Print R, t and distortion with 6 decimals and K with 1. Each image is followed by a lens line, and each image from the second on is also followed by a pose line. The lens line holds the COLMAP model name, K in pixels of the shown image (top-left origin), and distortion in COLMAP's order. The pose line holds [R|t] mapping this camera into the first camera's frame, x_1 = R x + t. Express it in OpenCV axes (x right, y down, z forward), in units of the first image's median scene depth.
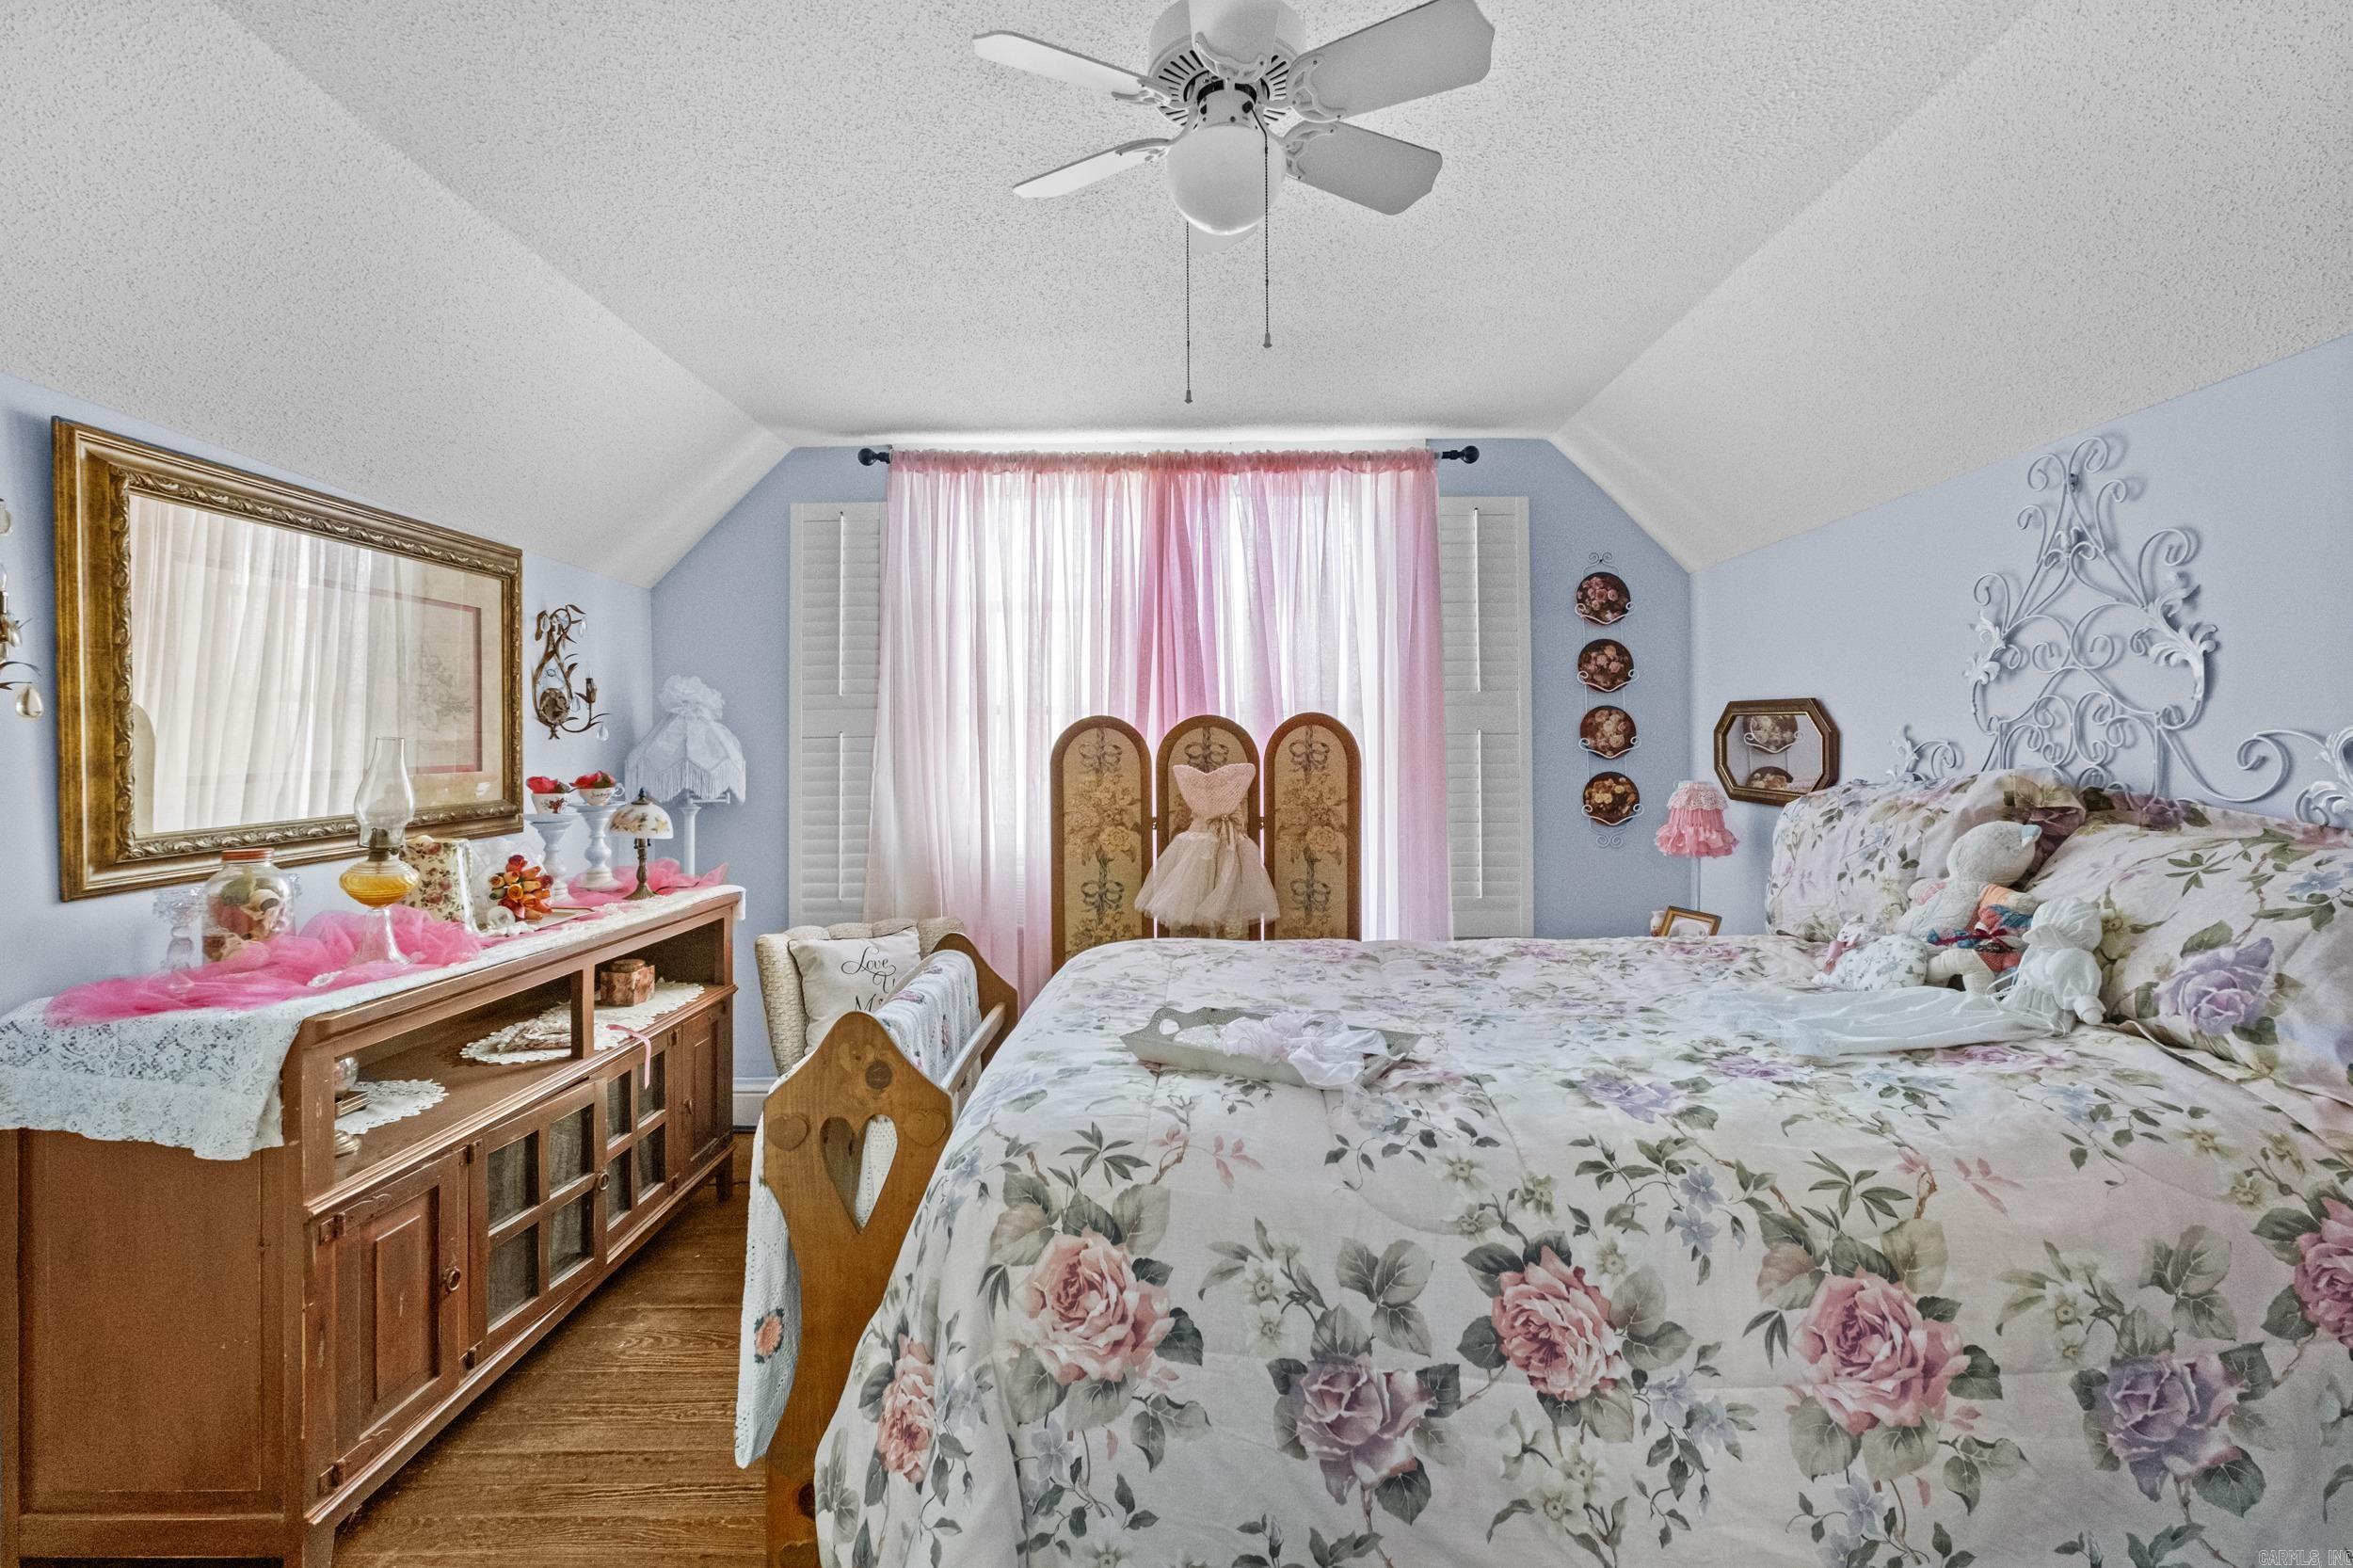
lens RADIAL K [[1012.6, 0, 1126.9], [0, 1012.6, 784.8], [0, 0, 1]] dist [0.003500, 0.000527]
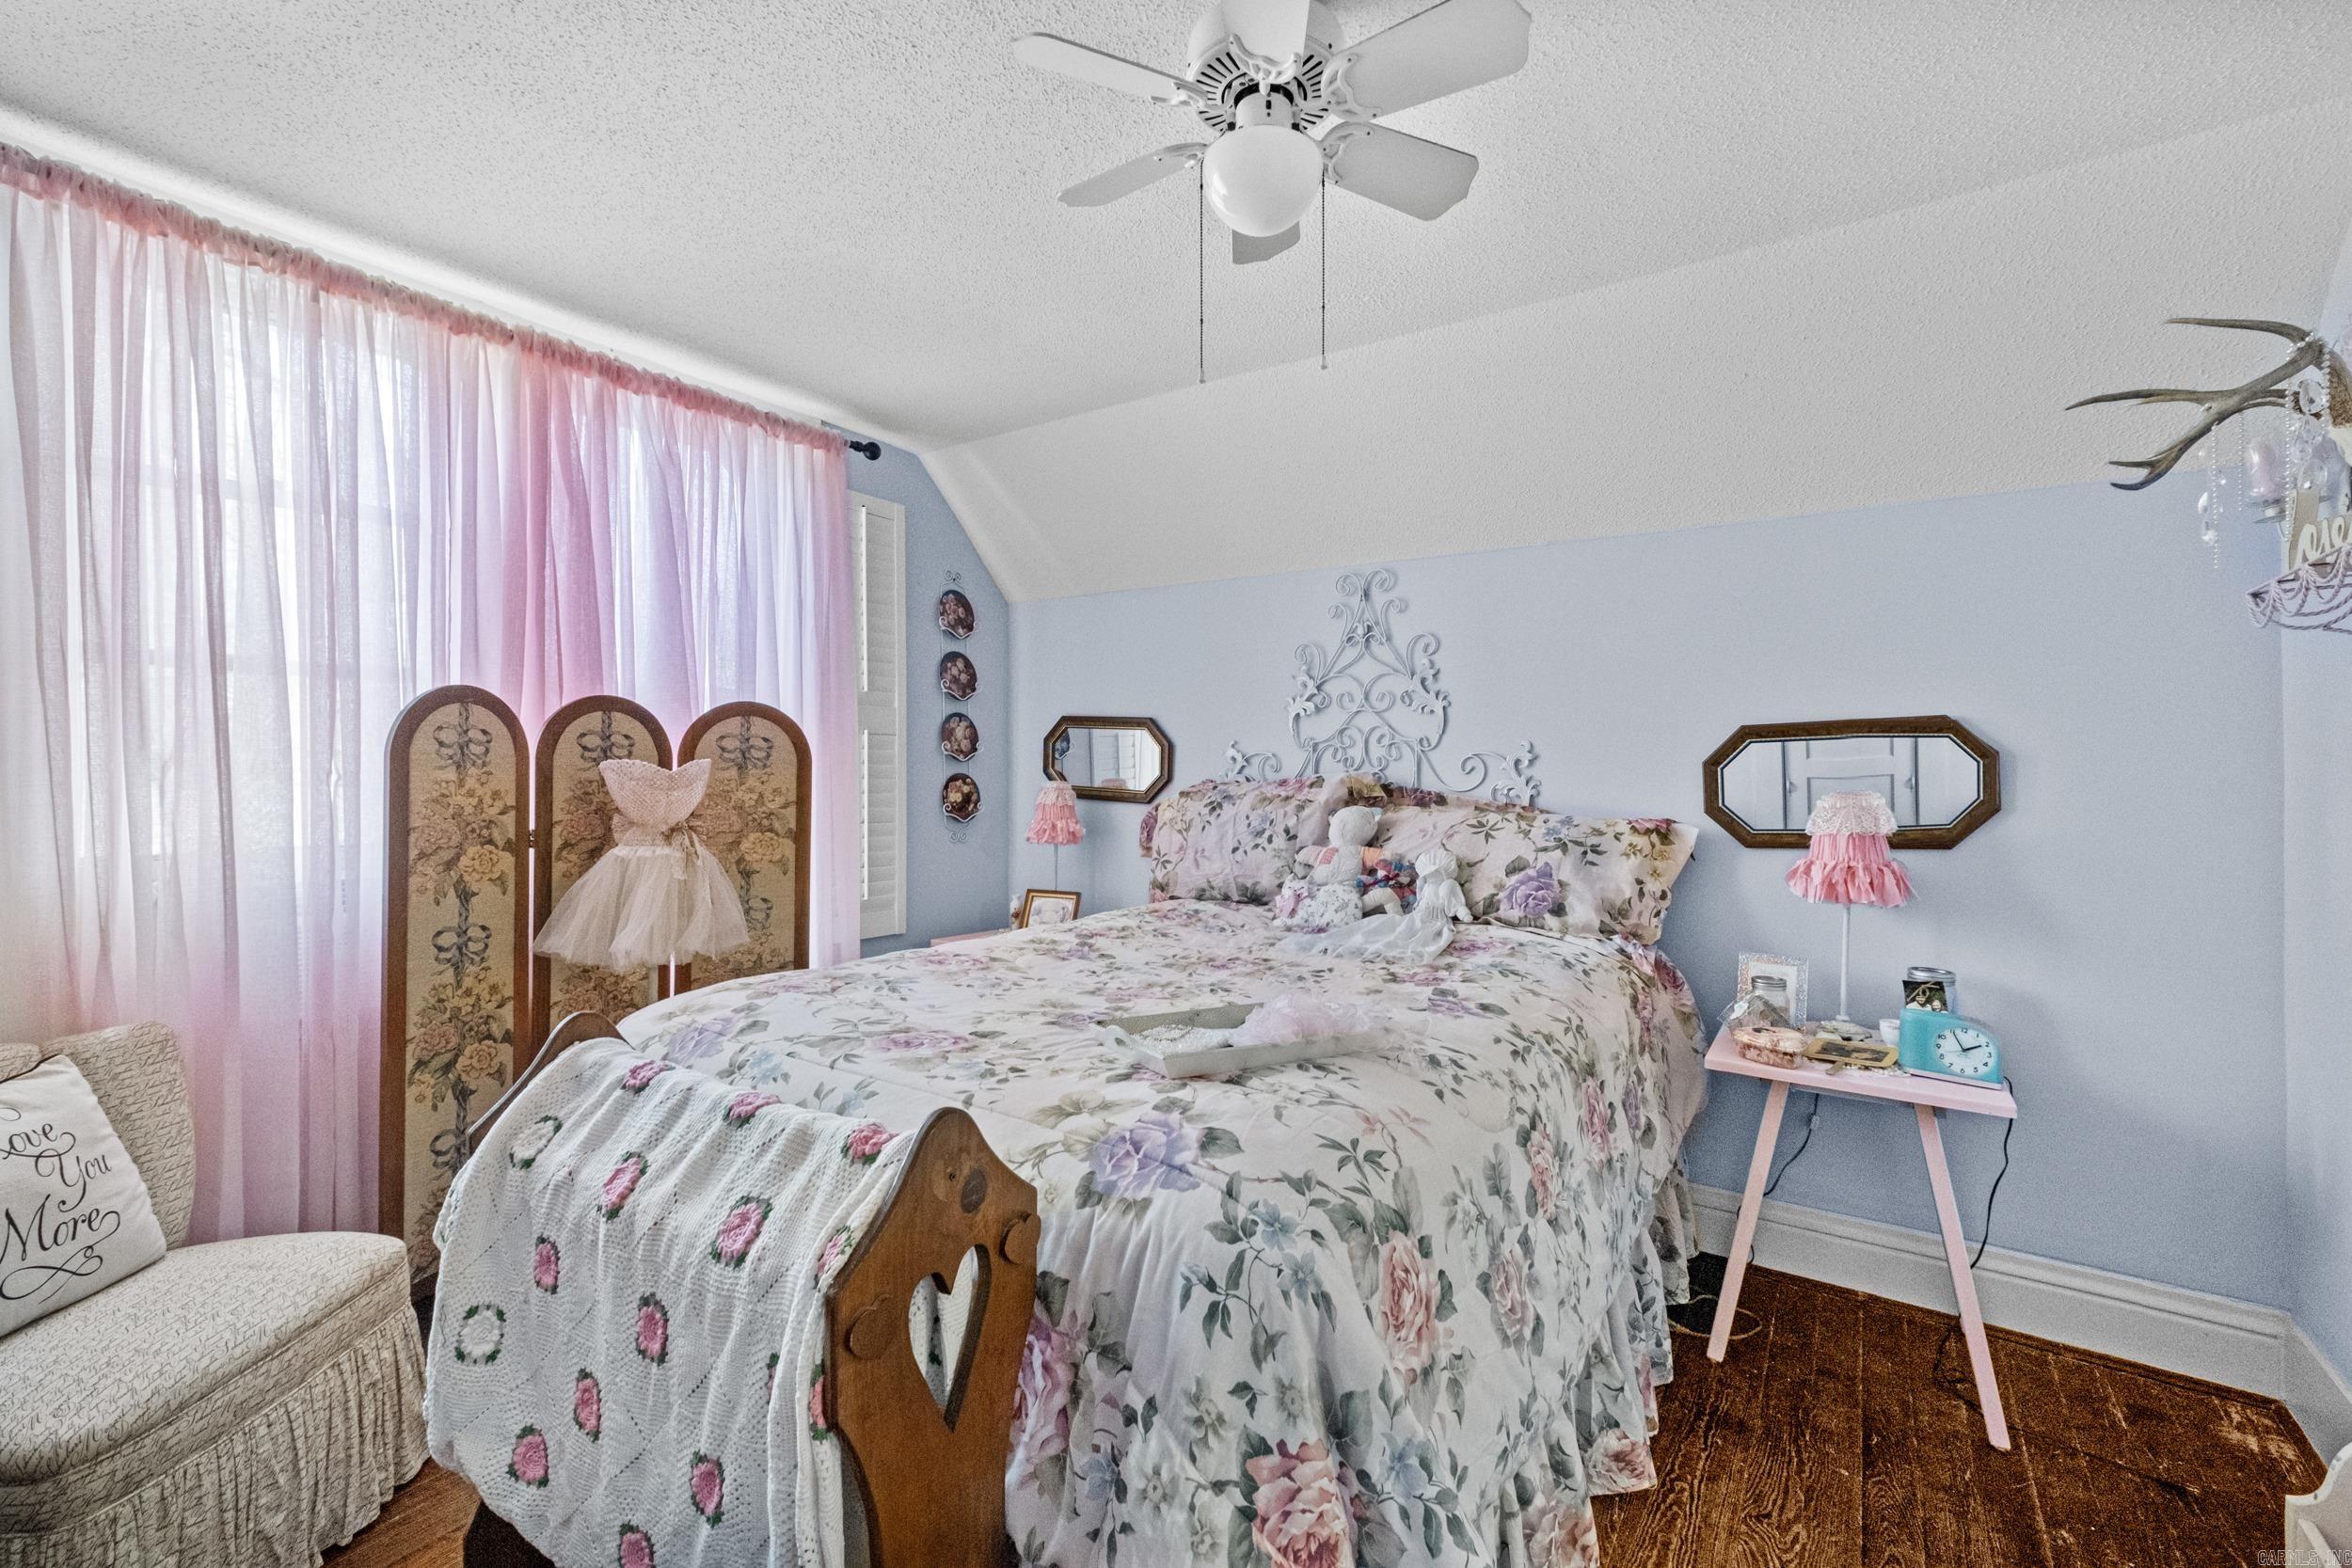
lens RADIAL K [[1012.1, 0, 1173.3], [0, 1012.1, 785.3], [0, 0, 1]] dist [0.003500, 0.000527]
pose [[0.547440, -0.001671, 0.836843, -0.486506], [0.004708, 0.999988, -0.001082, 0.003857], [-0.836832, 0.004532, 0.547441, 0.319373]]
